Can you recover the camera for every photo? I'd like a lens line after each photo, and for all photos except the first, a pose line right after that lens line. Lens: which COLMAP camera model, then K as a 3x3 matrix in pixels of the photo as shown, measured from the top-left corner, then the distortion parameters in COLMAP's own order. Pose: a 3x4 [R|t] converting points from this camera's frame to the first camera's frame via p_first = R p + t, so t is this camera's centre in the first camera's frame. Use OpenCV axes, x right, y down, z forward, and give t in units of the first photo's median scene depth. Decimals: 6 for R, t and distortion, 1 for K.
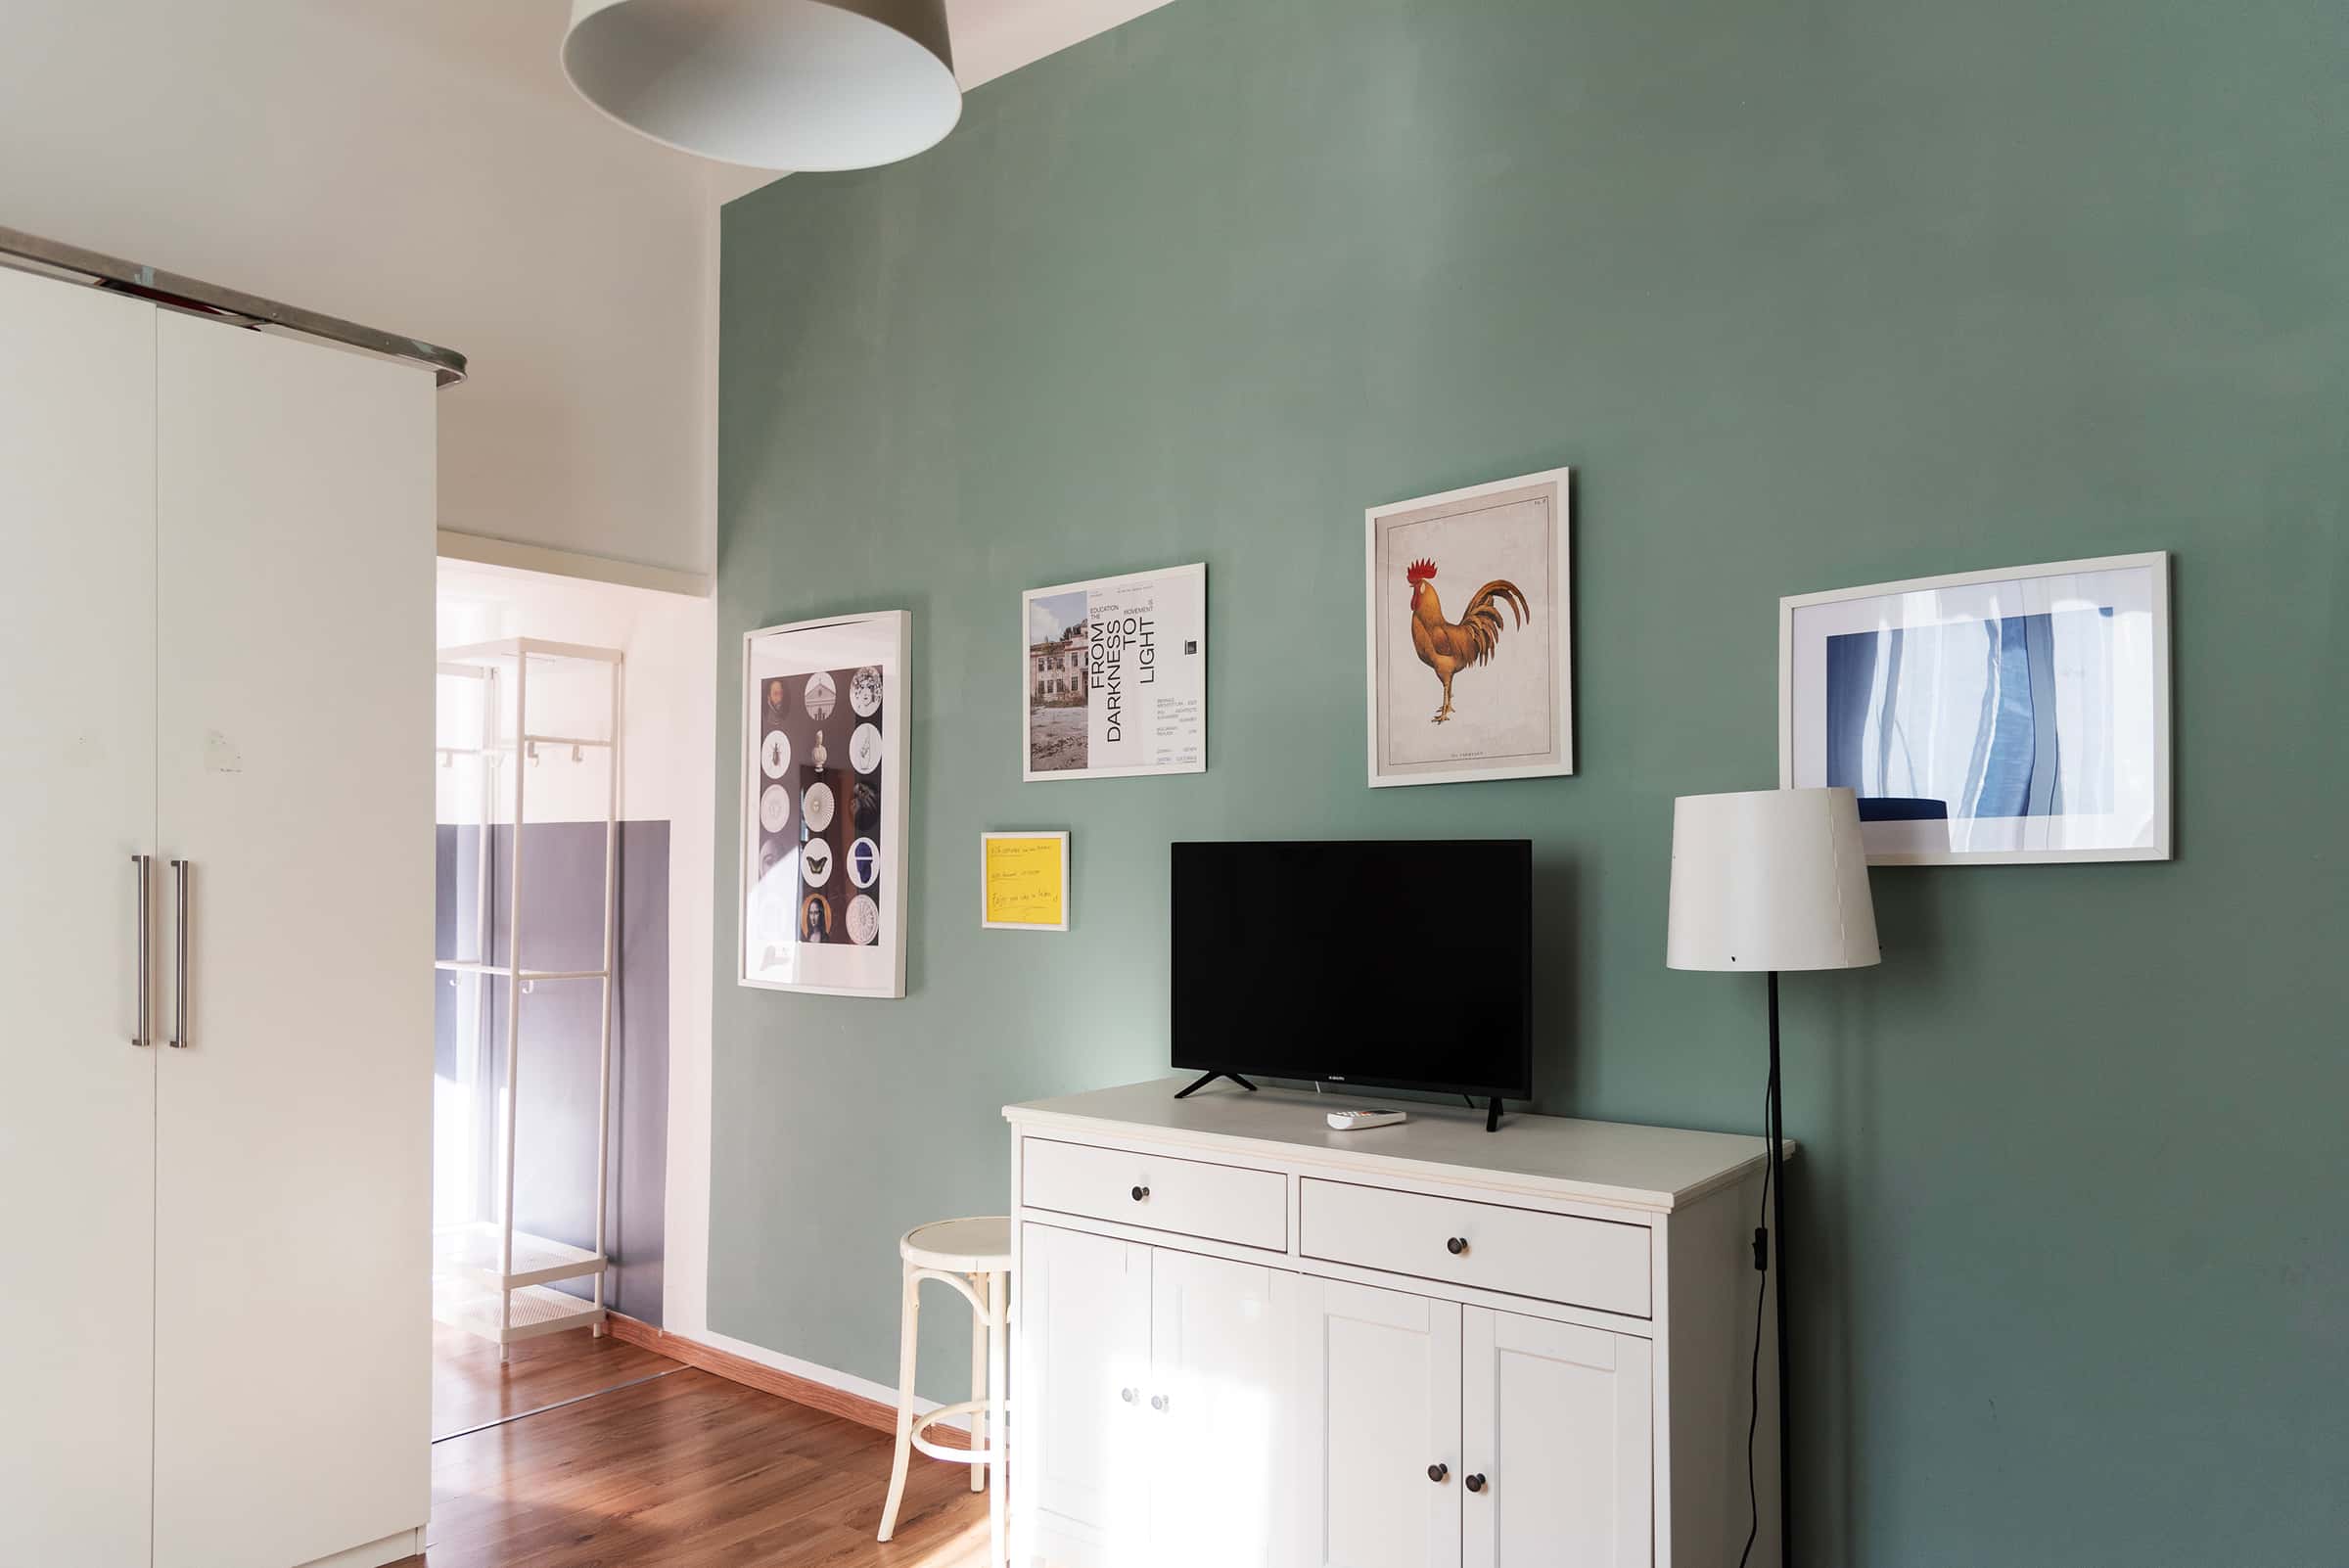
lens RADIAL K [[1618.5, 0, 1173.1], [0, 1618.5, 842.5], [0, 0, 1]] dist [-0.002930, -0.000552]
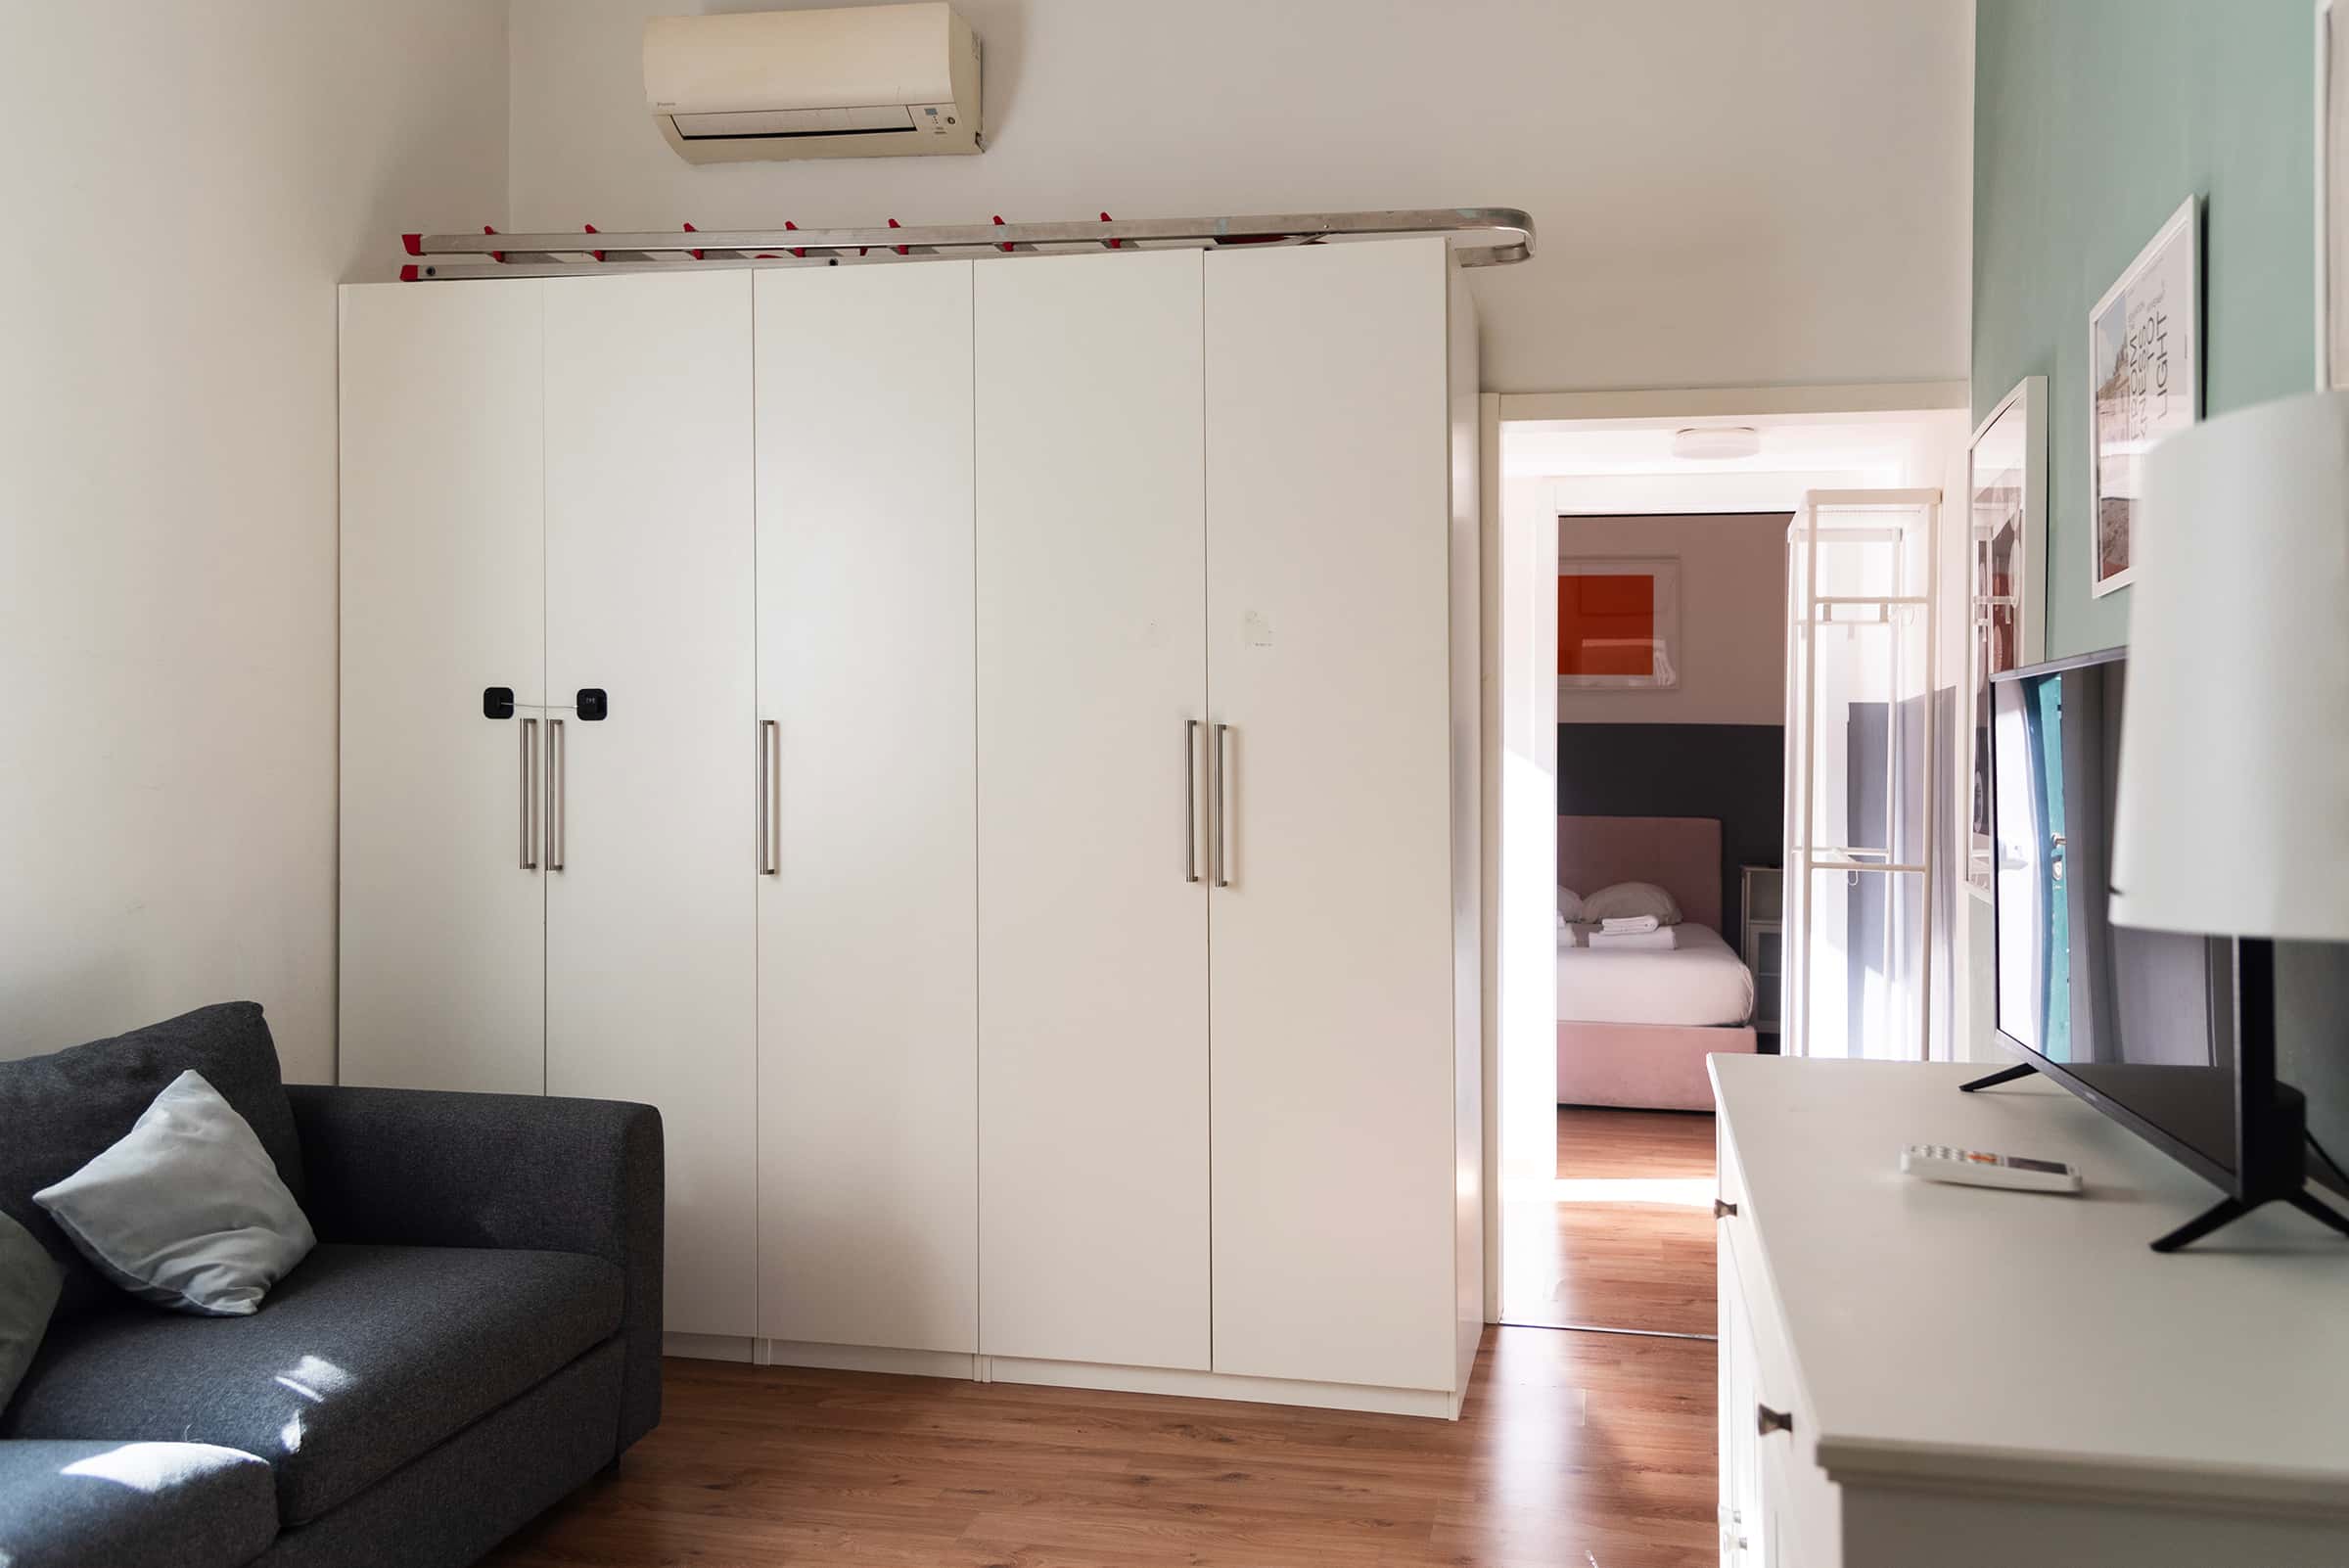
lens RADIAL K [[1664.5, 0, 1299.4], [0, 1664.5, 736.6], [0, 0, 1]] dist [-0.002664, -0.004025]
pose [[0.452514, -0.008674, -0.891715, 0.373201], [0.001327, 0.999958, -0.009054, 0.024580], [0.891756, 0.002914, 0.452507, 0.407788]]
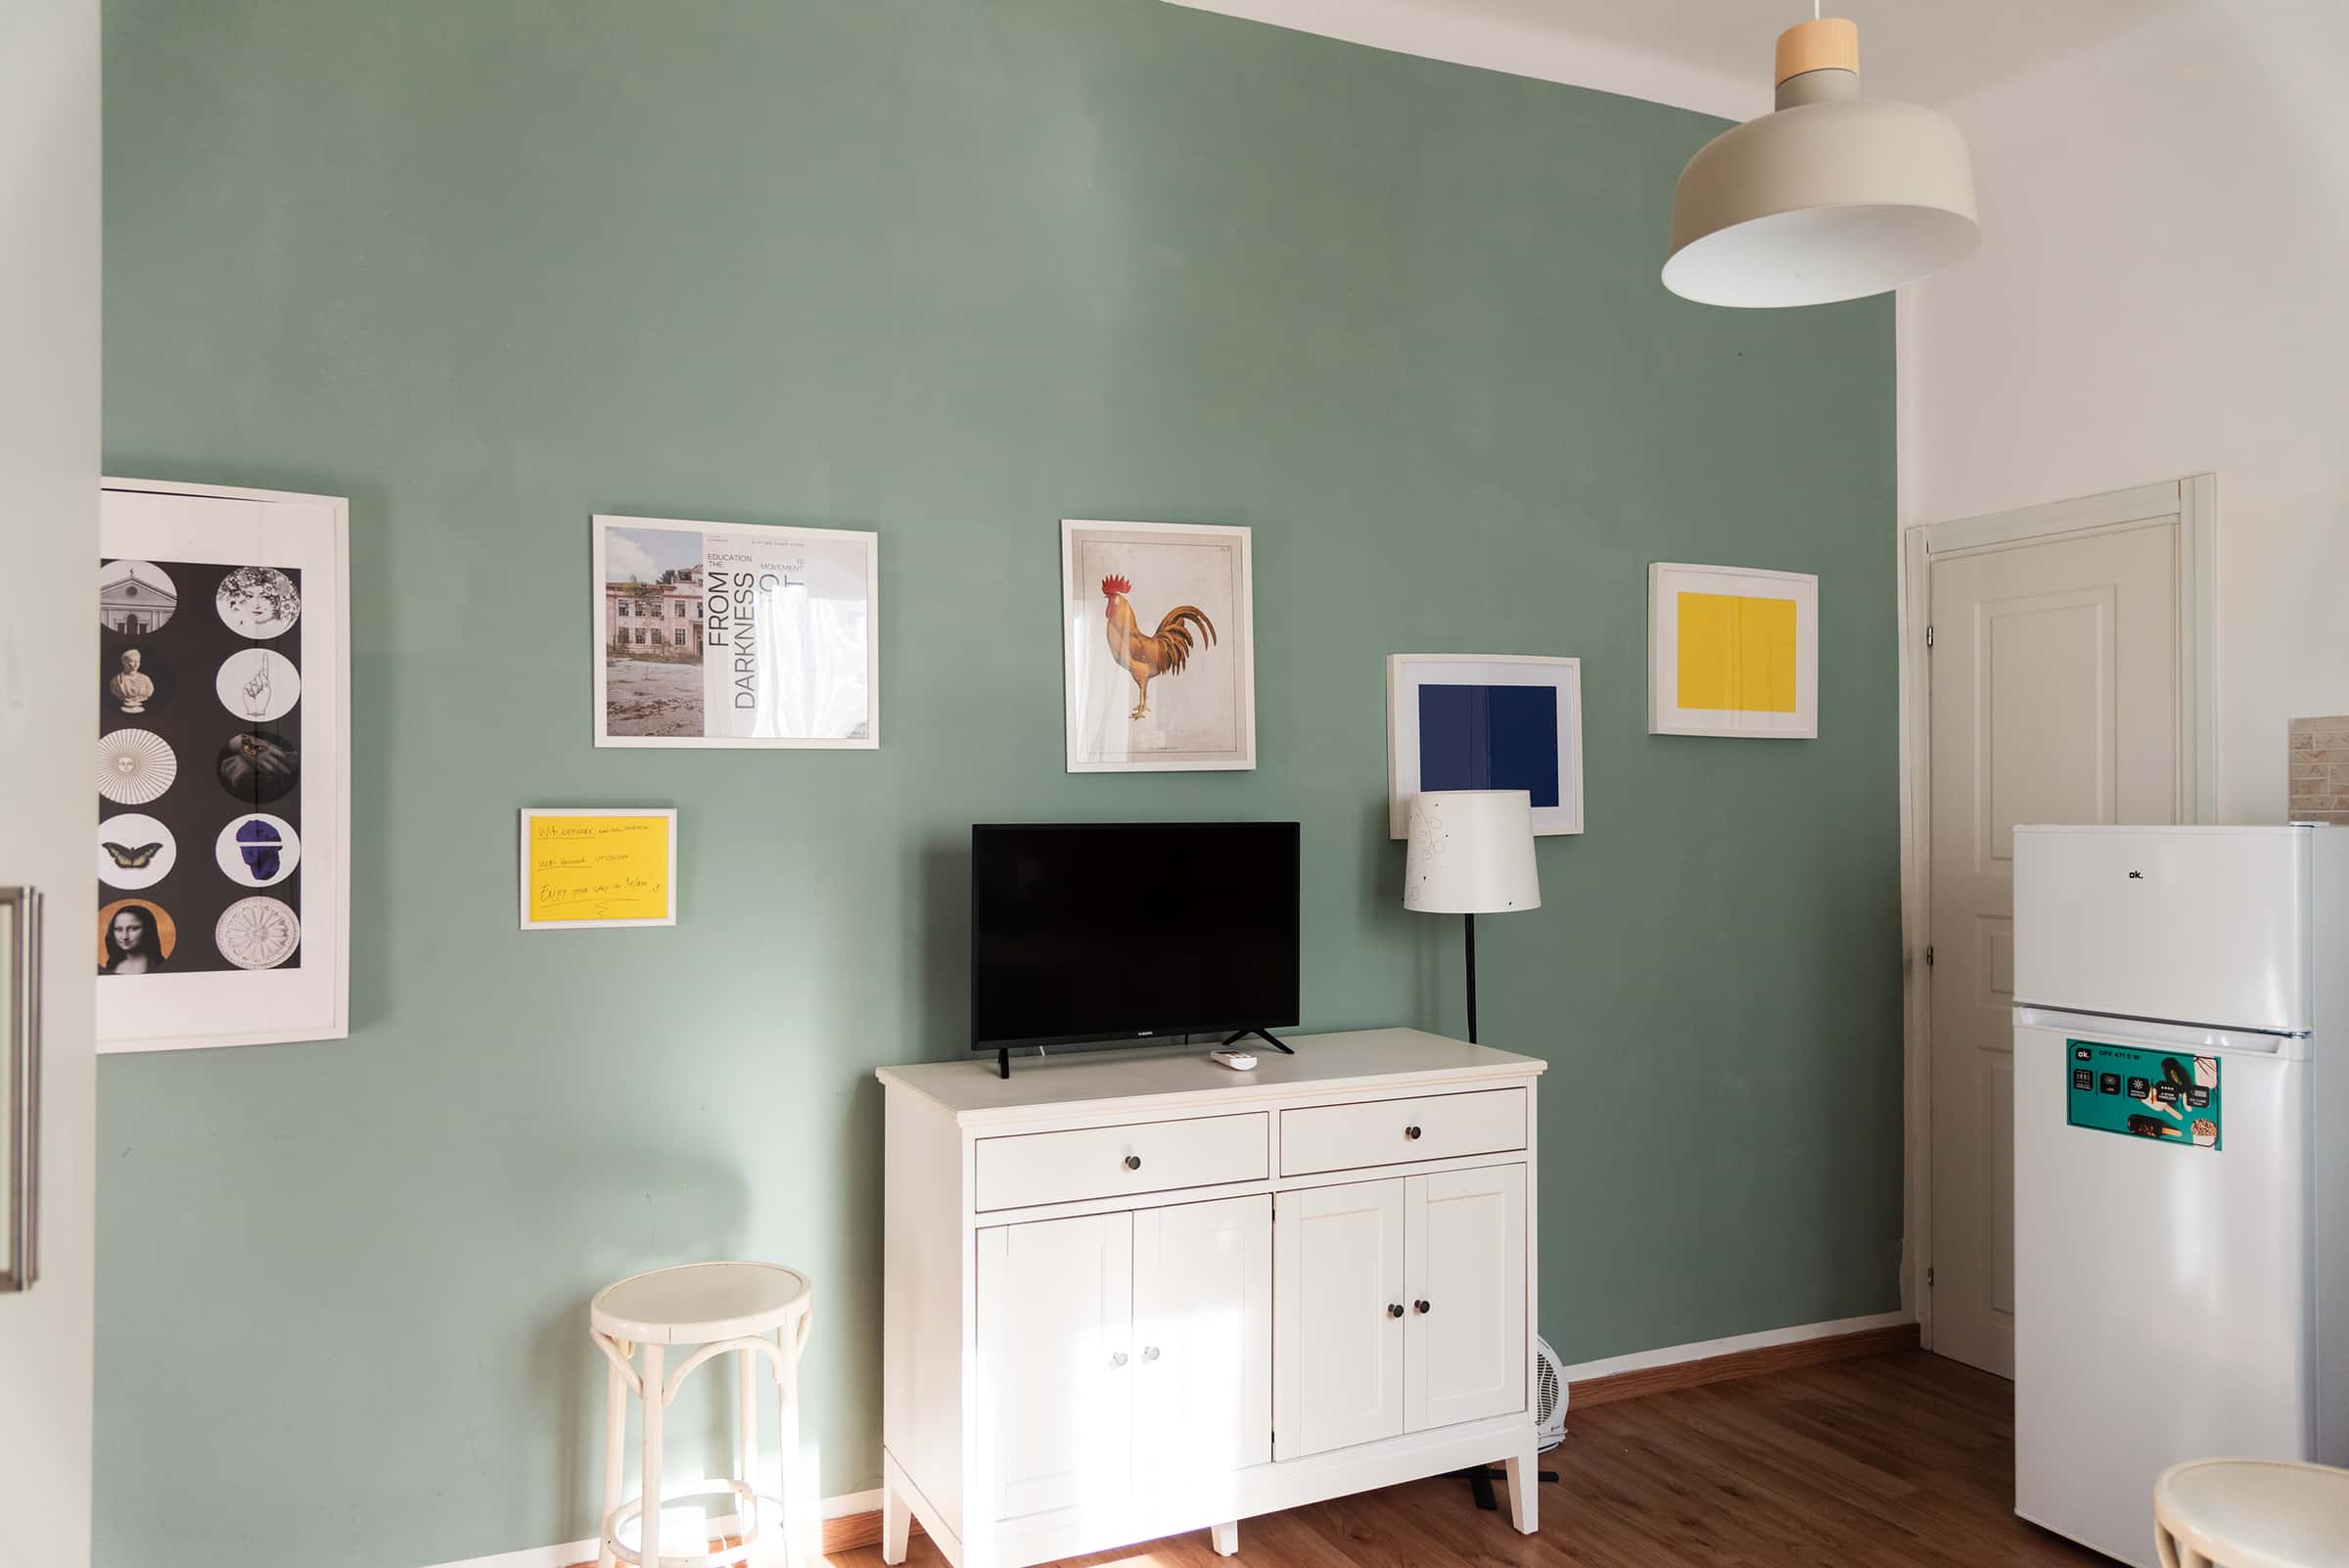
lens RADIAL K [[1596.9, 0, 1174.5], [0, 1596.9, 784.0], [0, 0, 1]] dist [-0.002203, -0.001220]
pose [[0.440089, 0.013809, 0.897848, -0.706998], [-0.007561, 0.999903, -0.011673, -0.012079], [-0.897922, -0.001652, 0.440151, 0.391609]]
